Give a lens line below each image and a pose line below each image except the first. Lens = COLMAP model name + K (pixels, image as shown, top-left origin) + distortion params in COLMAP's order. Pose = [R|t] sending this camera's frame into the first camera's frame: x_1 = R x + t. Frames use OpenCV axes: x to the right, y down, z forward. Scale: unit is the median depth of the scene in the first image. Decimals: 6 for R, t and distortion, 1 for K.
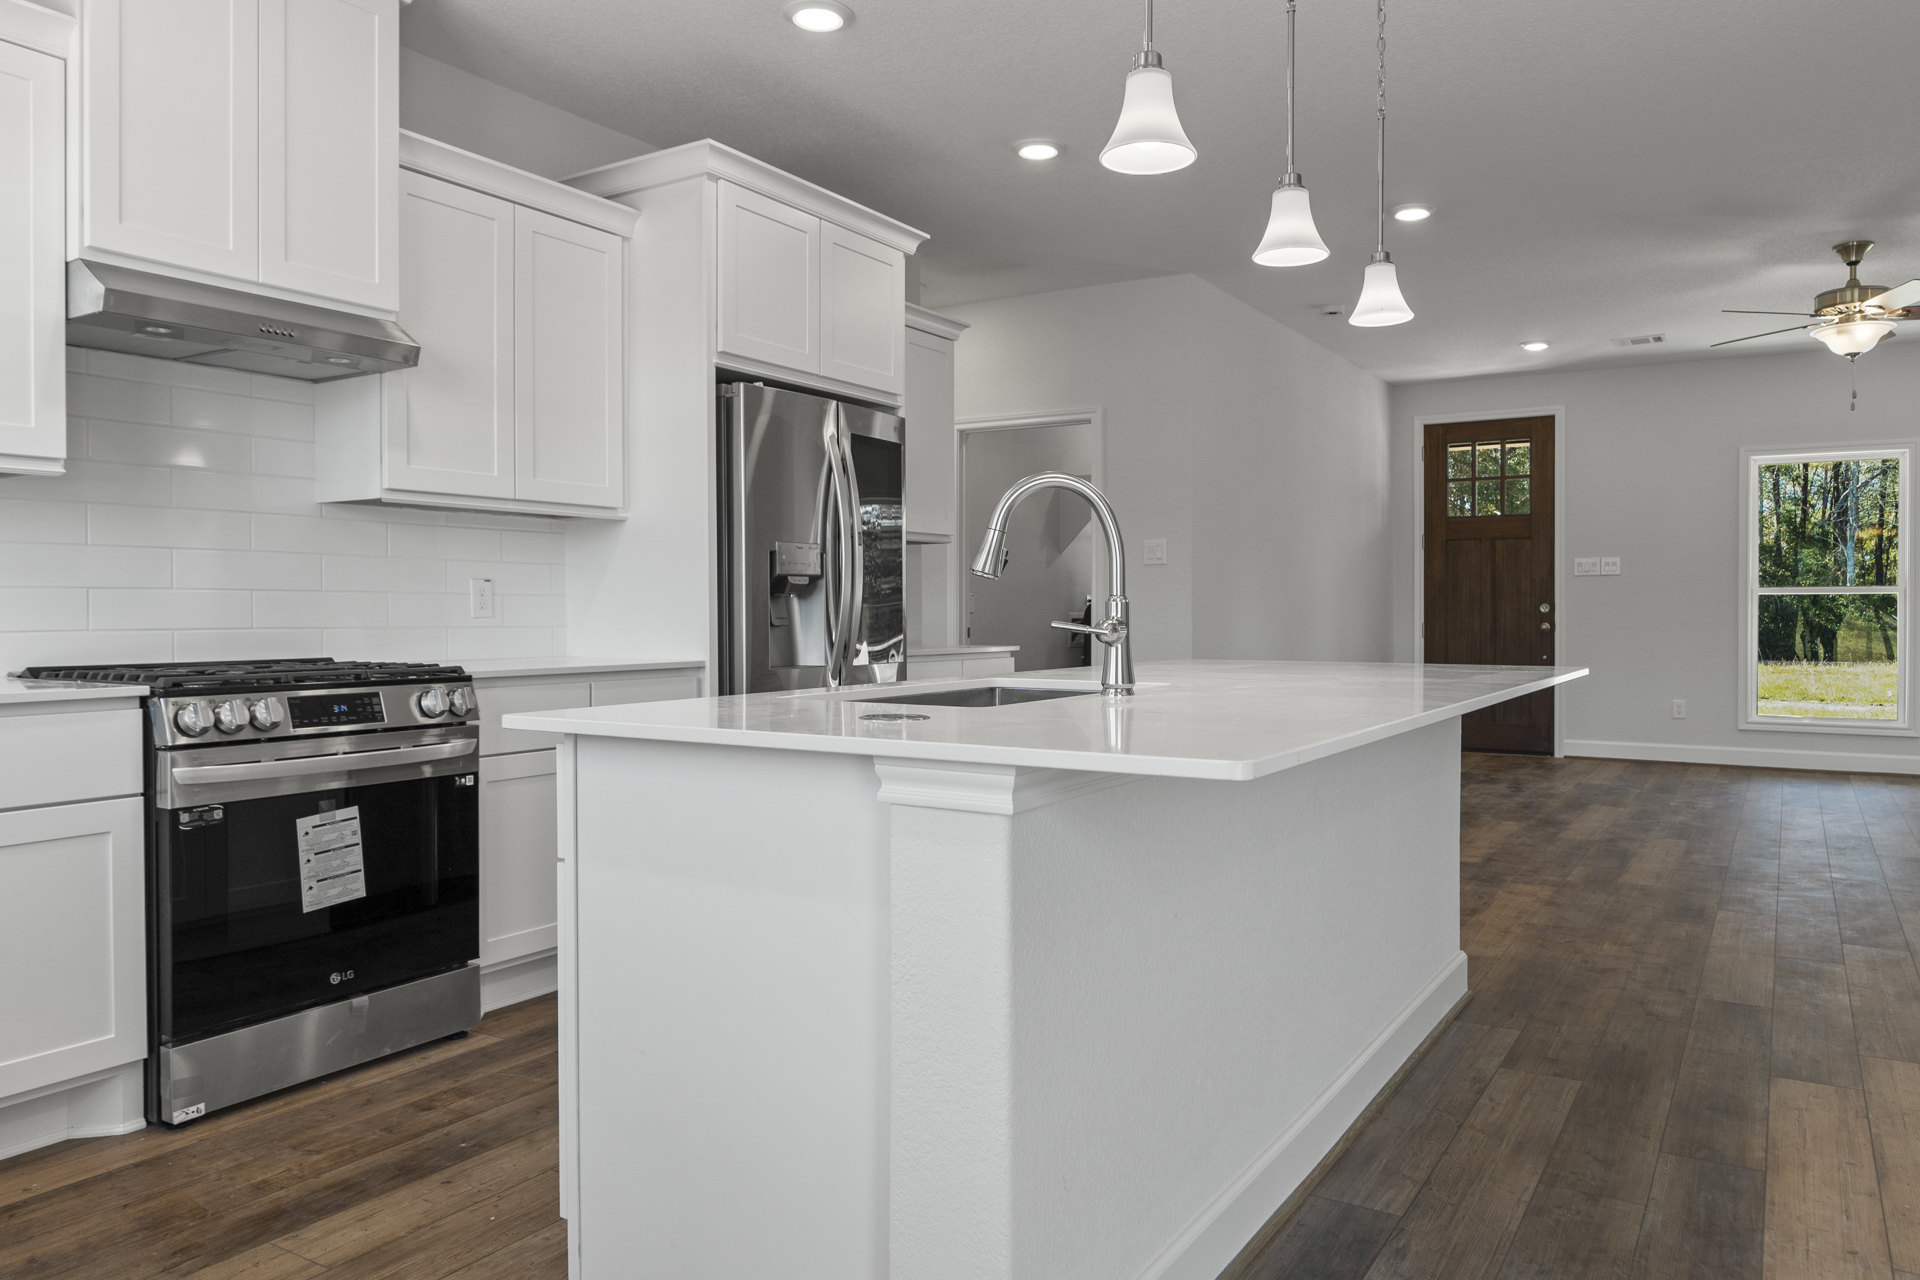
lens RADIAL K [[1324.6, 0, 973.4], [0, 1324.6, 624.4], [0, 0, 1]] dist [-0.015363, 0.007795]
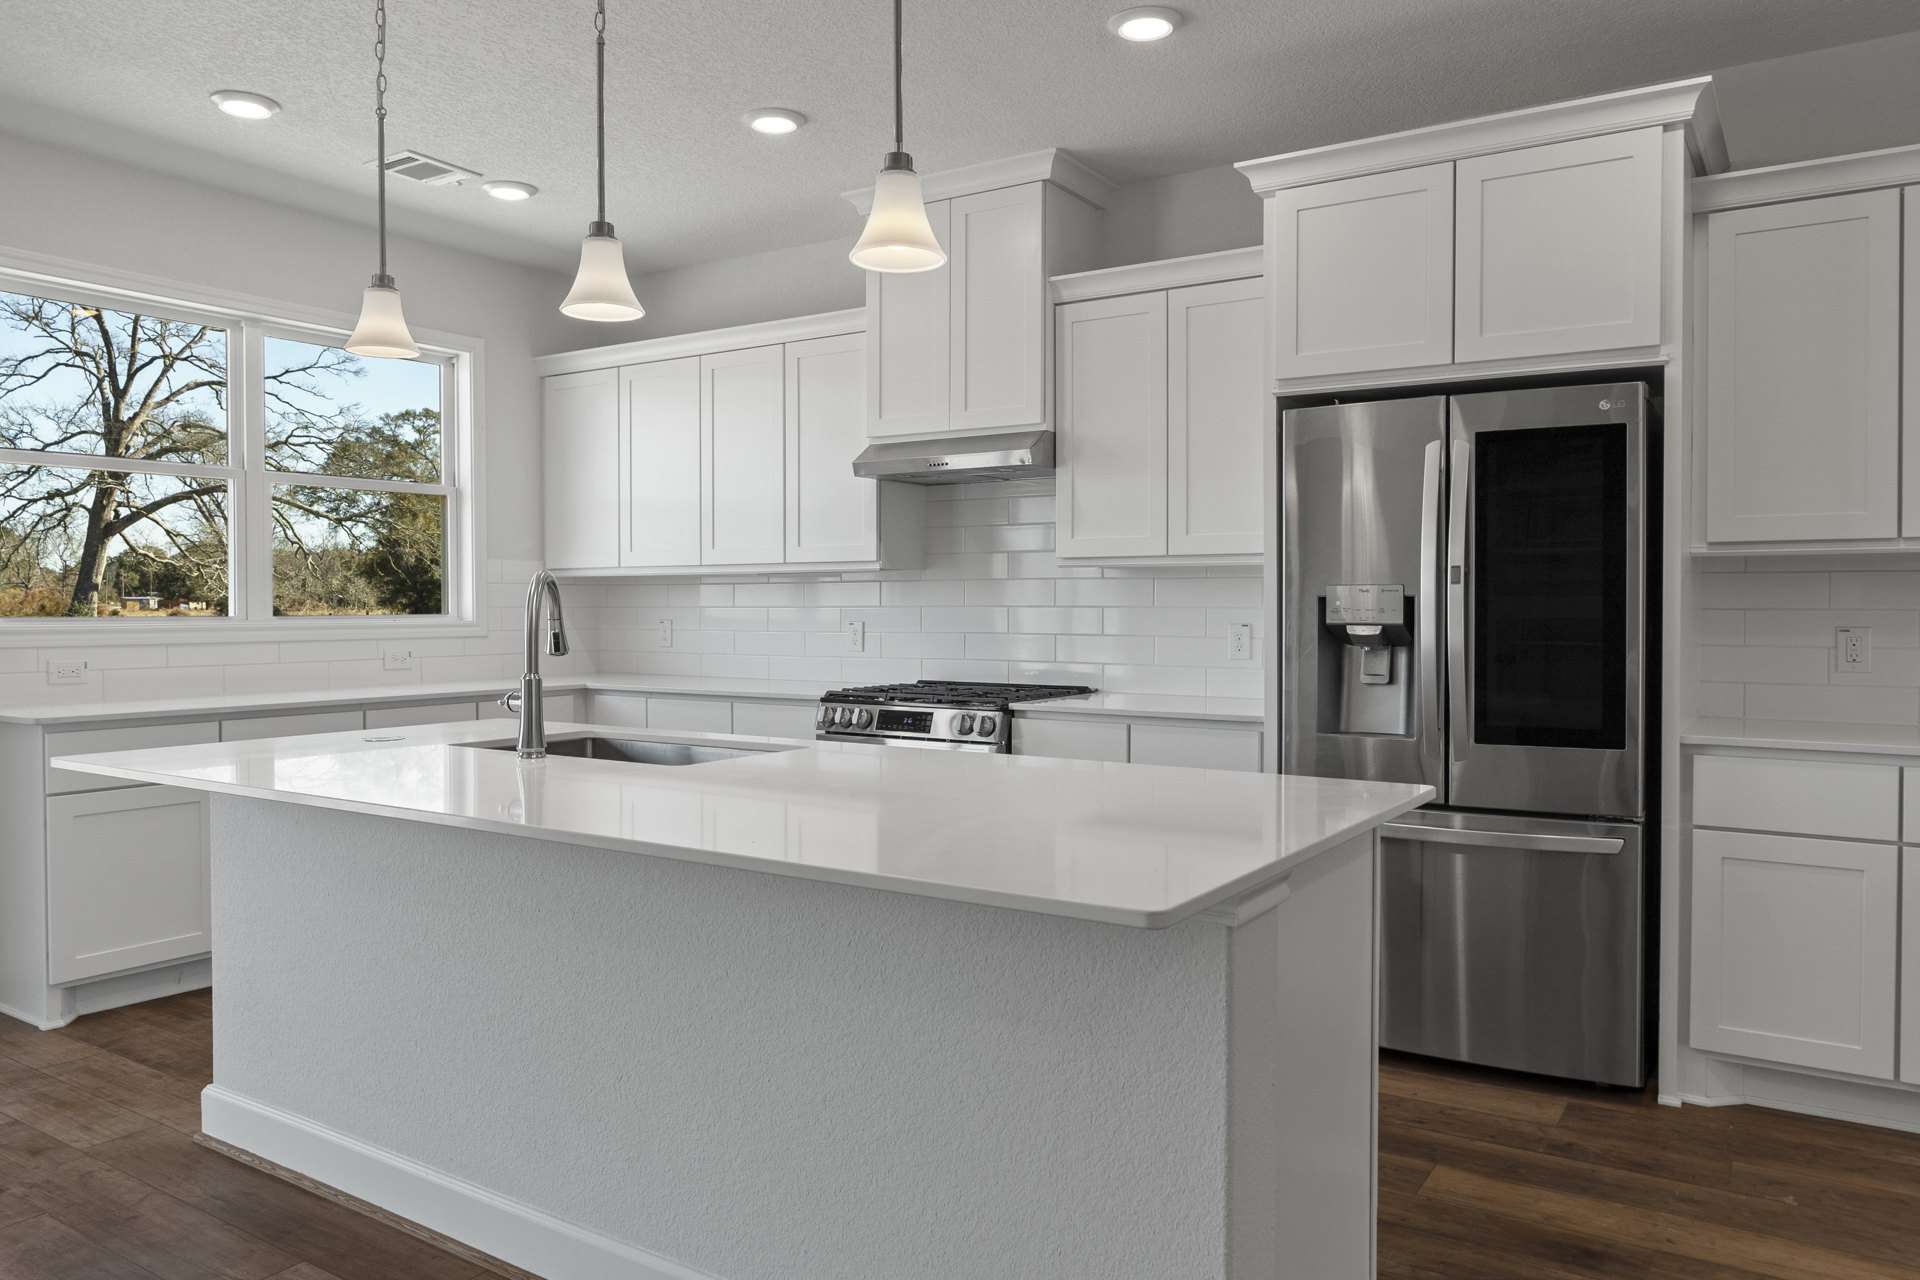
lens RADIAL K [[1324.6, 0, 973.4], [0, 1324.6, 624.4], [0, 0, 1]] dist [-0.015363, 0.007795]
pose [[-0.020377, 0.018053, -0.999629, 1.005344], [-0.009510, 0.999788, 0.018249, -0.071572], [0.999747, 0.009879, -0.020201, 1.113585]]
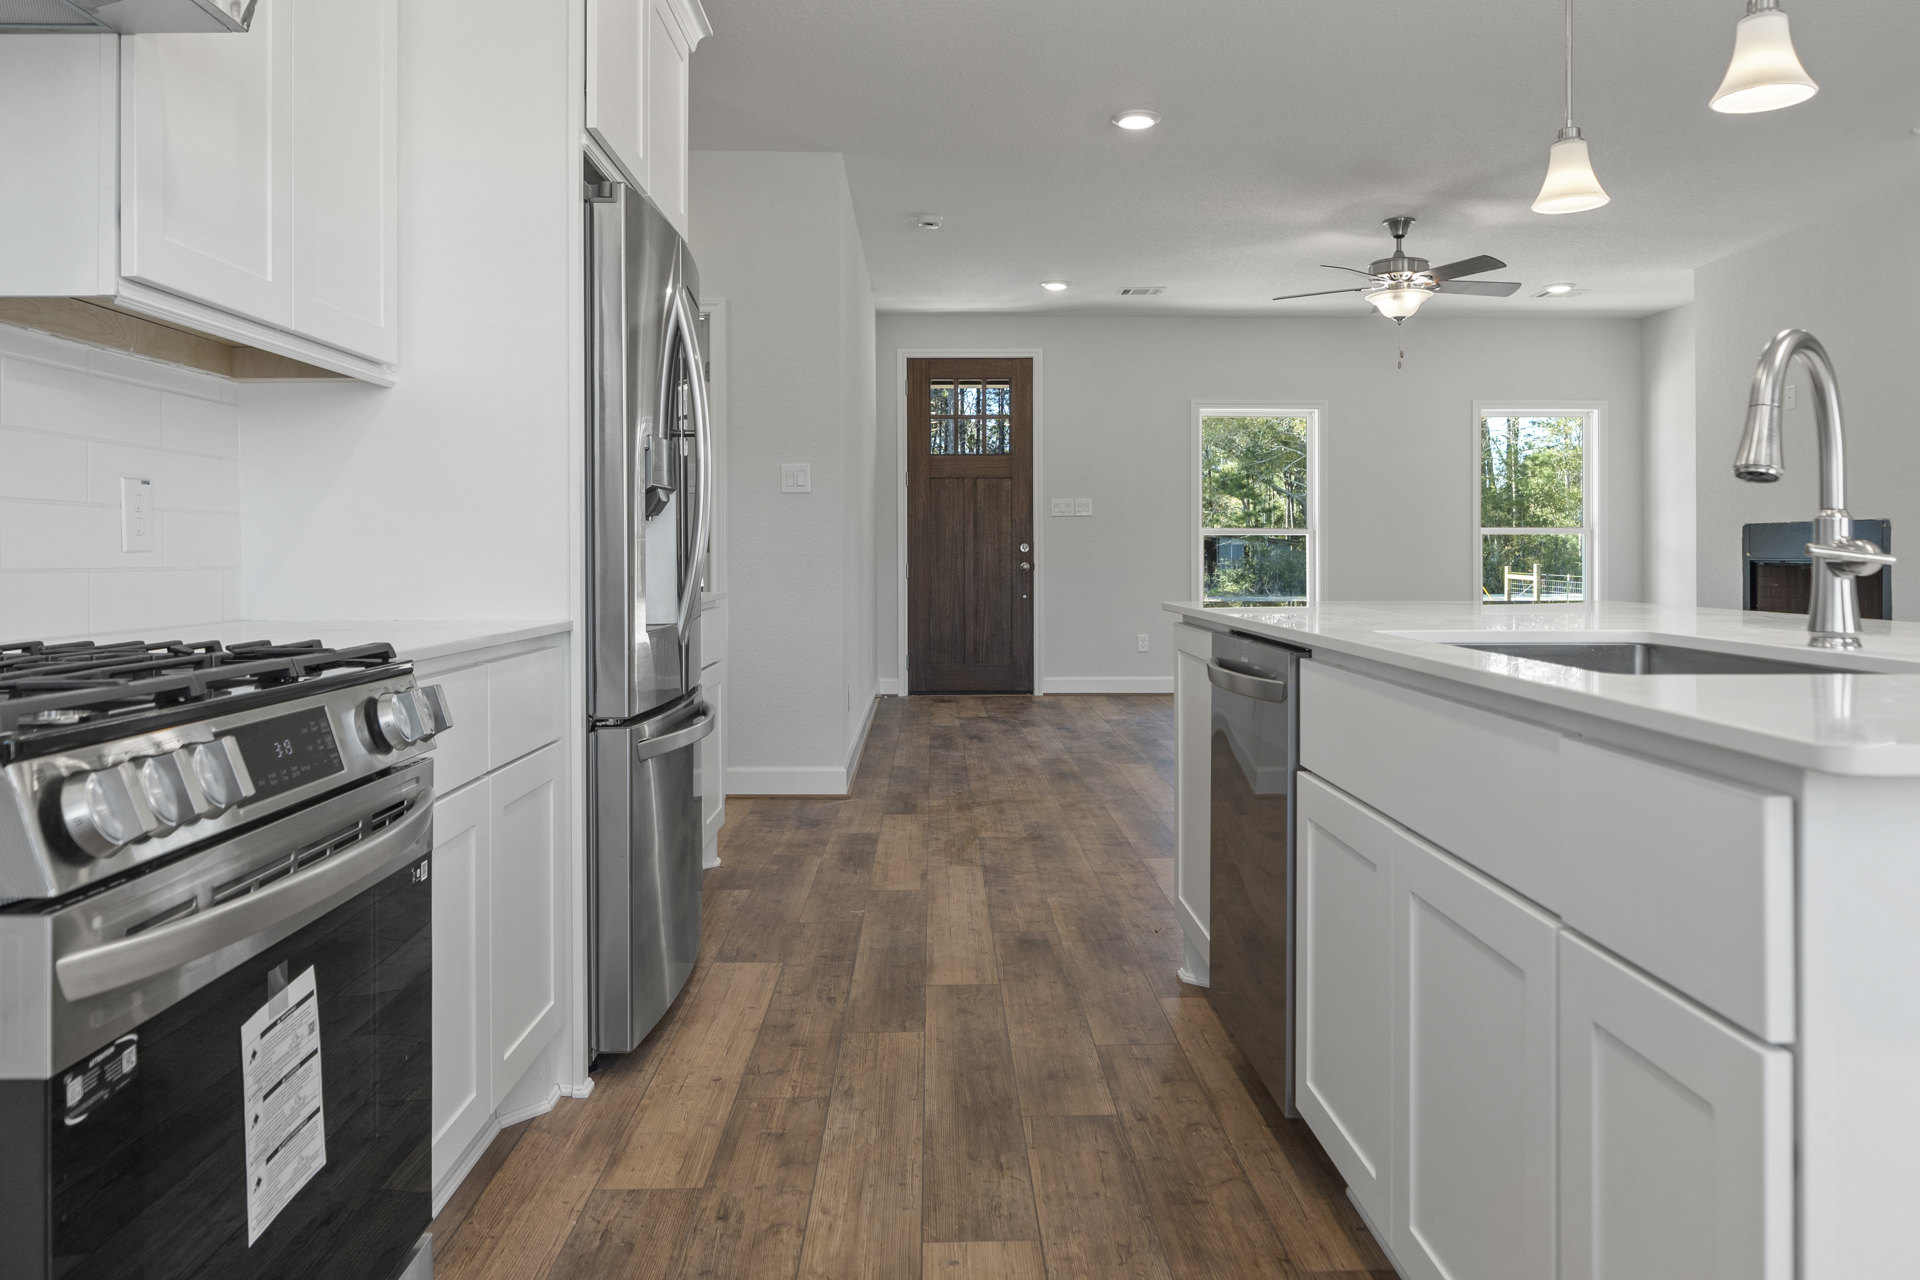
lens RADIAL K [[1351.2, 0, 962.0], [0, 1351.2, 549.3], [0, 0, 1]] dist [-0.013964, 0.004535]
pose [[0.838482, 0.000897, 0.544928, -0.539790], [0.007245, 0.999892, -0.012794, 0.004918], [-0.544880, 0.014676, 0.838385, 0.507234]]
